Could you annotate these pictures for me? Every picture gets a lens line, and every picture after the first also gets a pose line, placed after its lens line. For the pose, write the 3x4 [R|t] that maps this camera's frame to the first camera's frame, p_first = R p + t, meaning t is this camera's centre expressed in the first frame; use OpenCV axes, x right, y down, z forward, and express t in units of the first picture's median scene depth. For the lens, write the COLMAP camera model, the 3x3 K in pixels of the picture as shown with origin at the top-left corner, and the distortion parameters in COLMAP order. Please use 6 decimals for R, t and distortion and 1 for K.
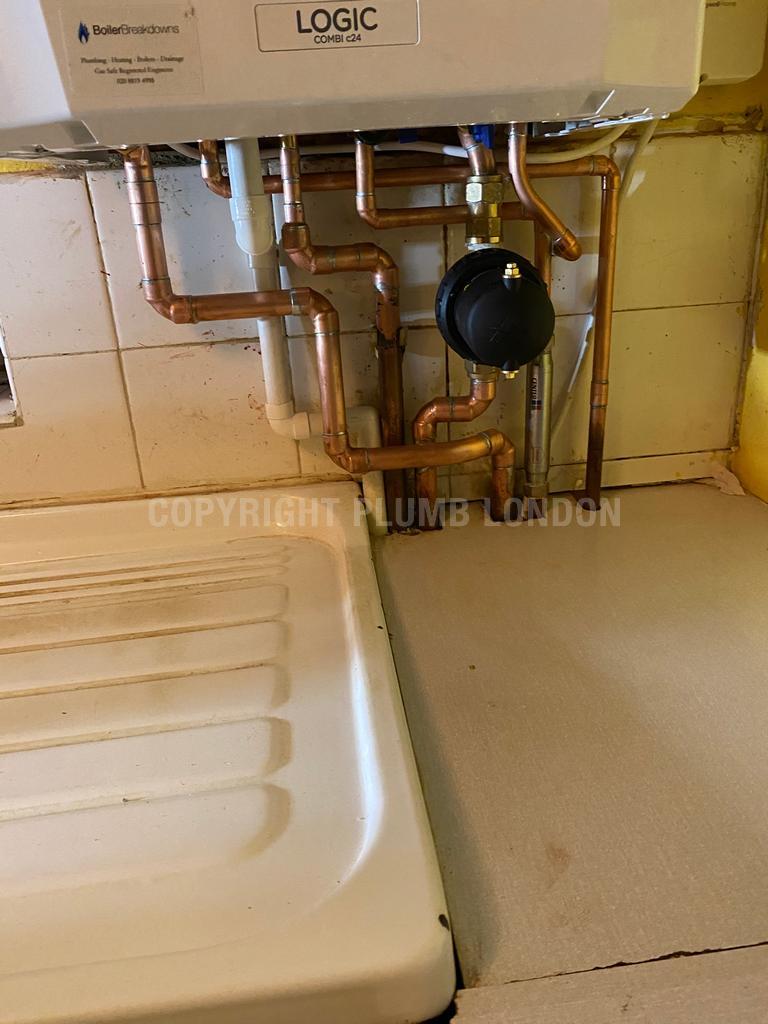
lens RADIAL K [[776.4, 0, 384.1], [0, 776.4, 511.7], [0, 0, 1]] dist [-0.003307, -0.010895]
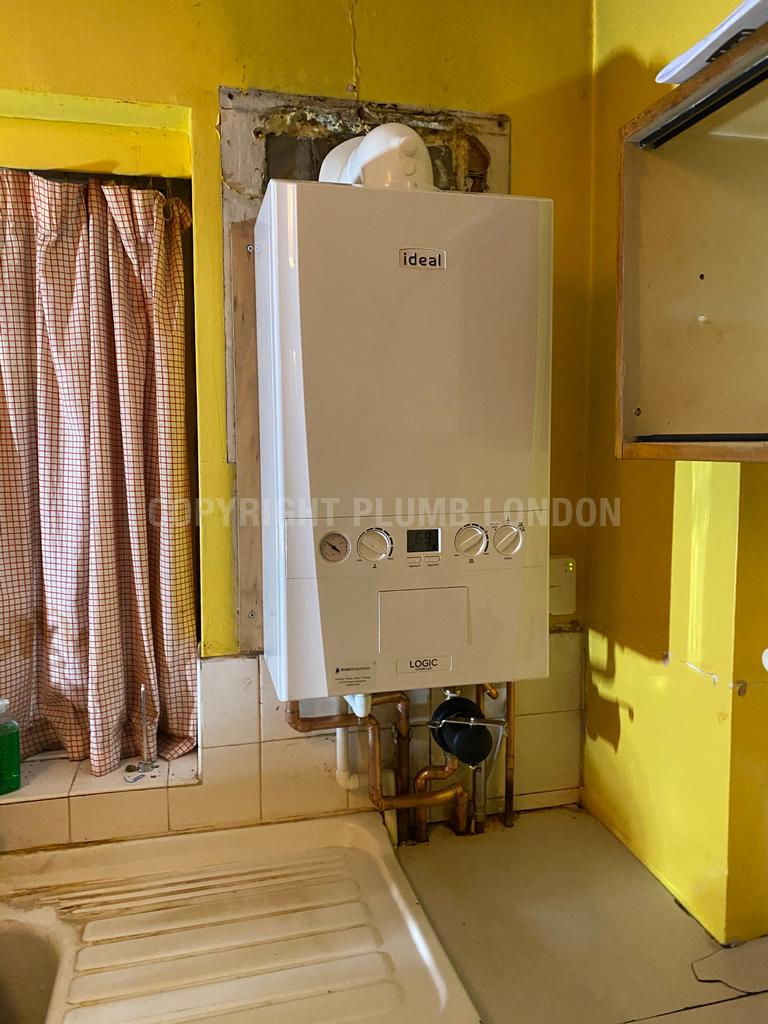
lens RADIAL K [[776.4, 0, 379.4], [0, 776.4, 493.3], [0, 0, 1]] dist [-0.003307, -0.010895]
pose [[0.989565, 0.041080, 0.138107, -0.336776], [0.007263, 0.943055, -0.332556, -0.147326], [-0.143904, 0.330089, 0.932916, -0.964698]]
